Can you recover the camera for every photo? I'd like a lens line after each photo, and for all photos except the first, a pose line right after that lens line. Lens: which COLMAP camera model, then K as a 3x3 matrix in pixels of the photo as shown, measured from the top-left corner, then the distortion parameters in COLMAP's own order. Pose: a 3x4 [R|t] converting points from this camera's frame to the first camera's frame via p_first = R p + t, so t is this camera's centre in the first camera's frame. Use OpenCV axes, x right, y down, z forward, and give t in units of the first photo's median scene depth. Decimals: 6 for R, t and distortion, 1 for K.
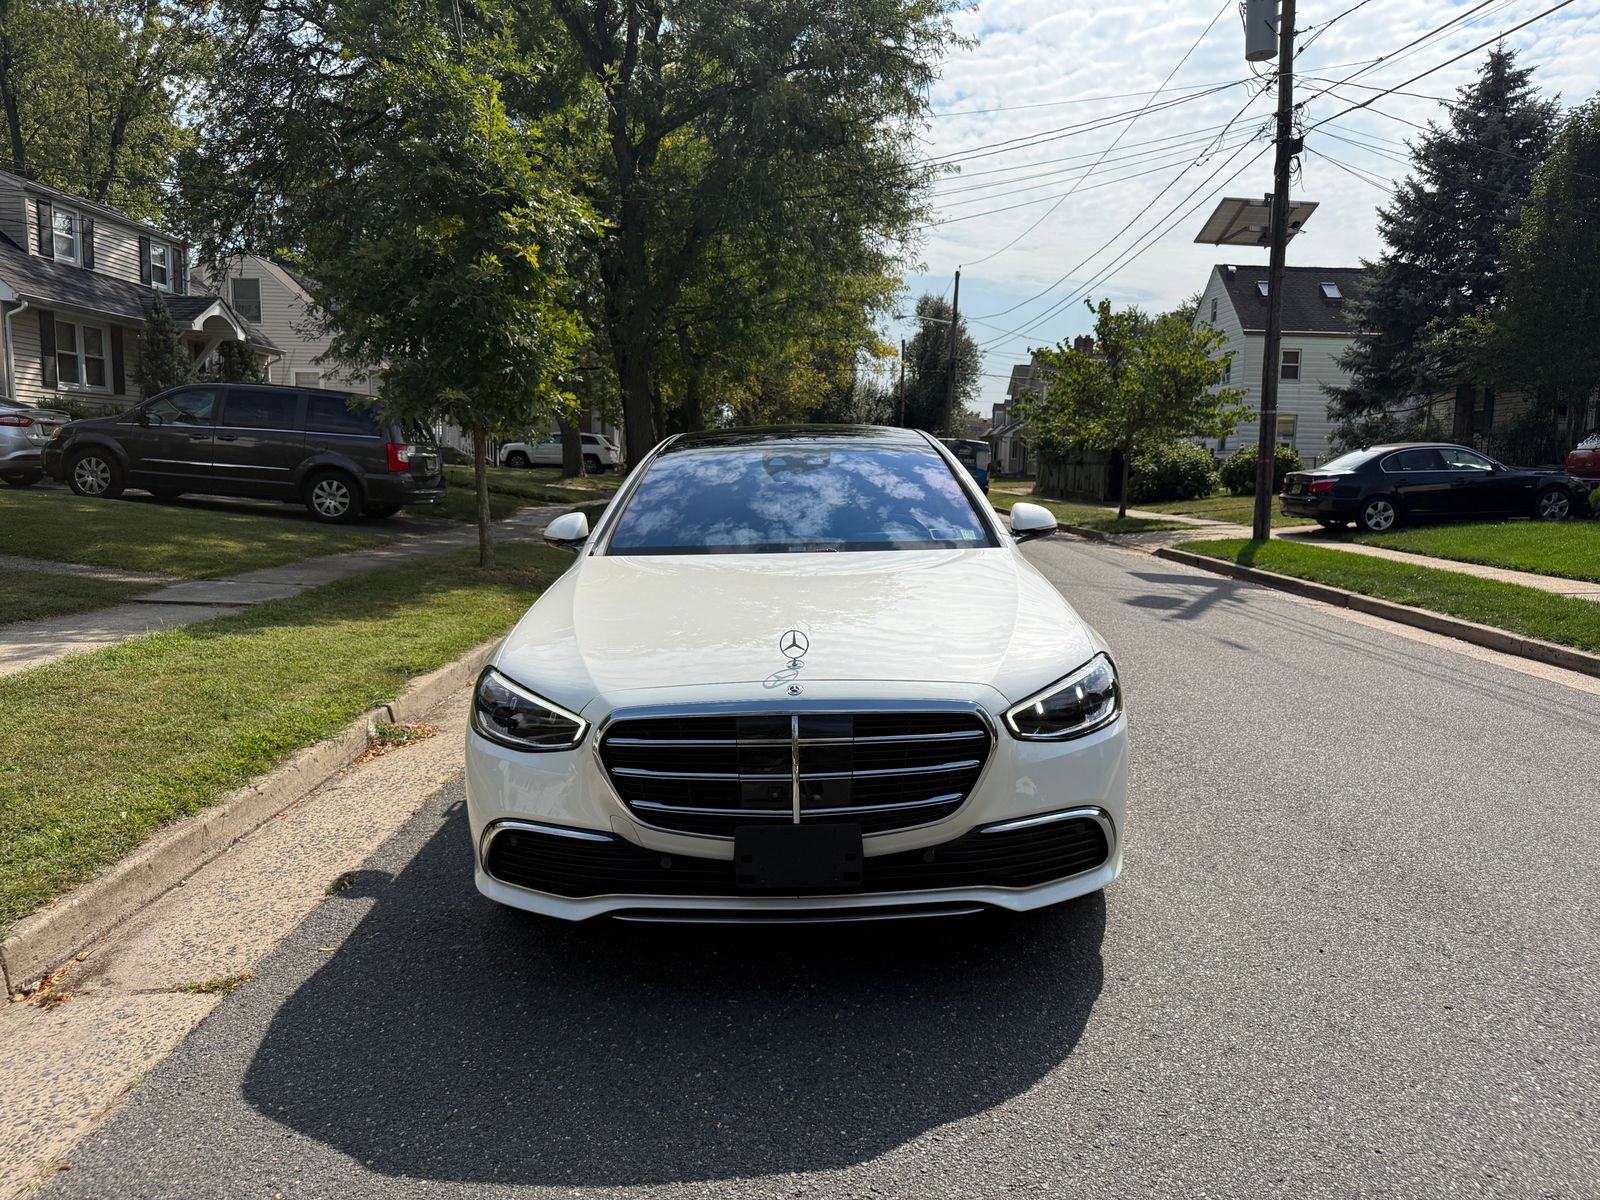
lens RADIAL K [[1145.0, 0, 805.5], [0, 1145.0, 605.9], [0, 0, 1]] dist [-0.028035, 0.002651]
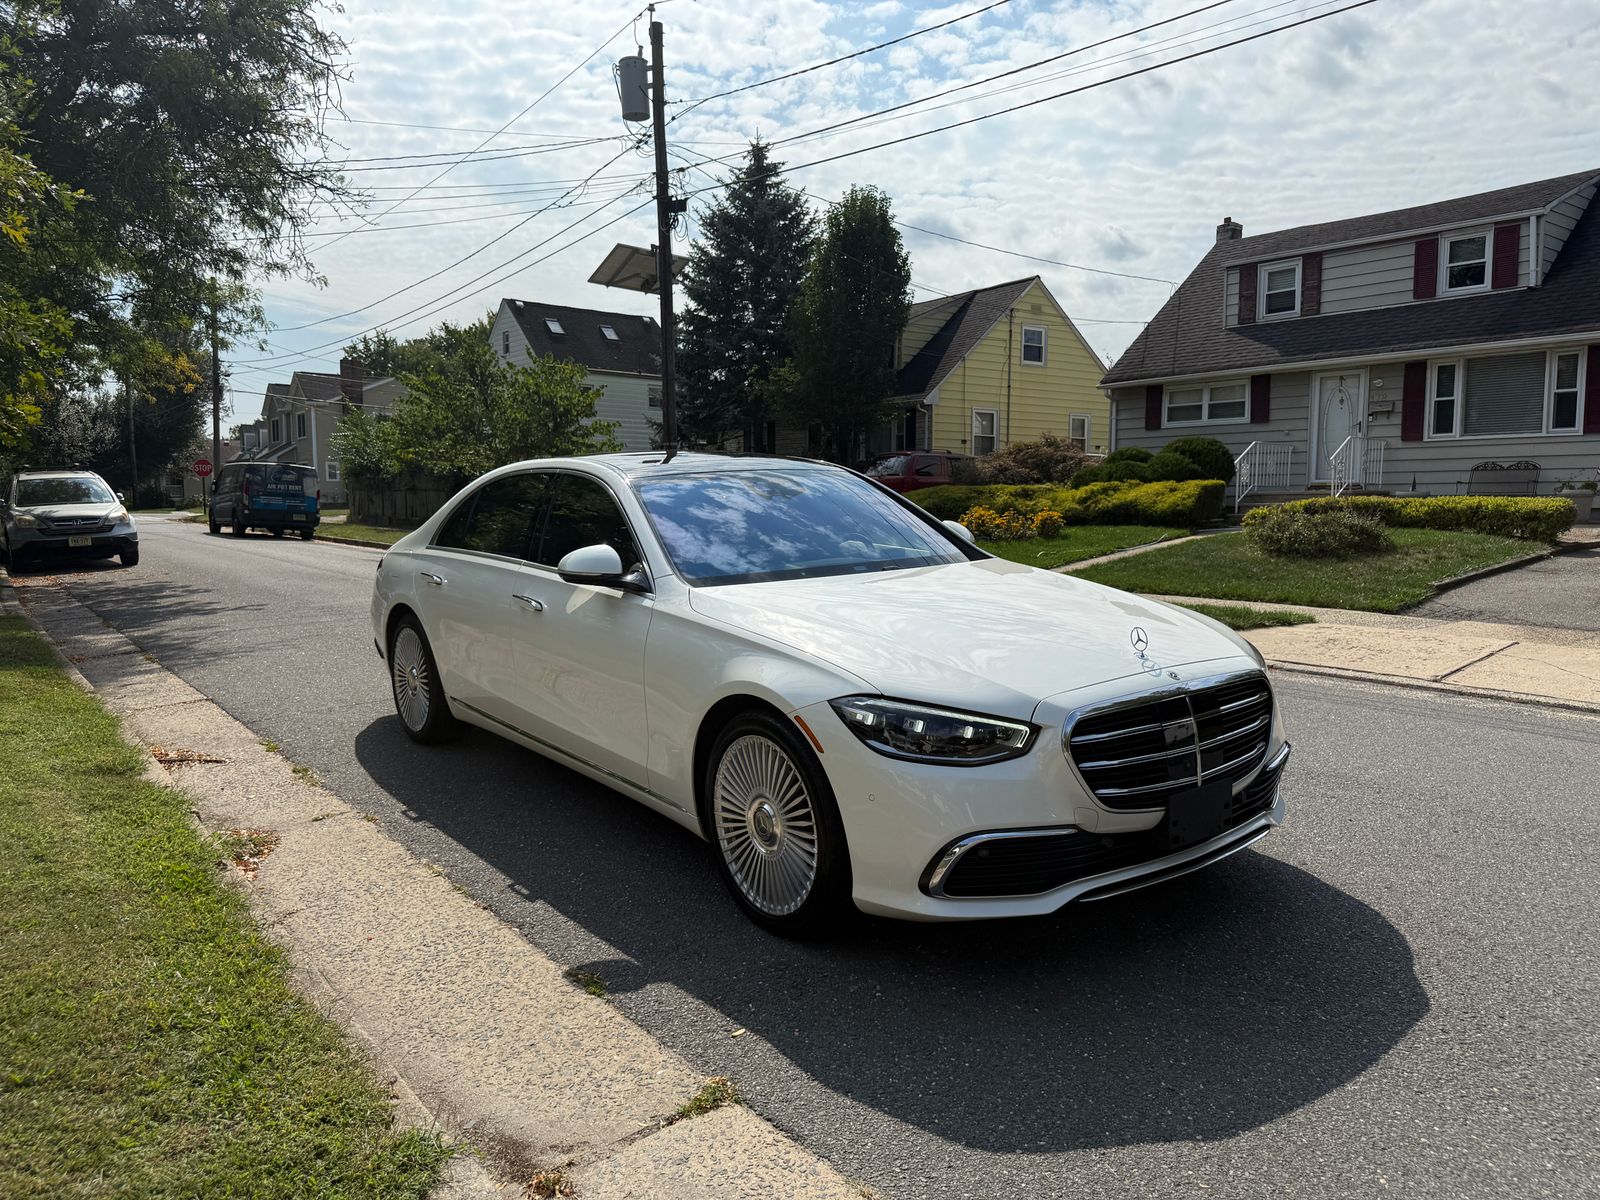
lens RADIAL K [[1134.3, 0, 802.0], [0, 1134.3, 597.9], [0, 0, 1]] dist [0.093183, -0.204686]
pose [[0.795999, -0.057246, 0.602585, -0.148204], [0.075582, 0.997126, -0.005114, -0.004376], [-0.600561, 0.049616, 0.798038, 0.040235]]
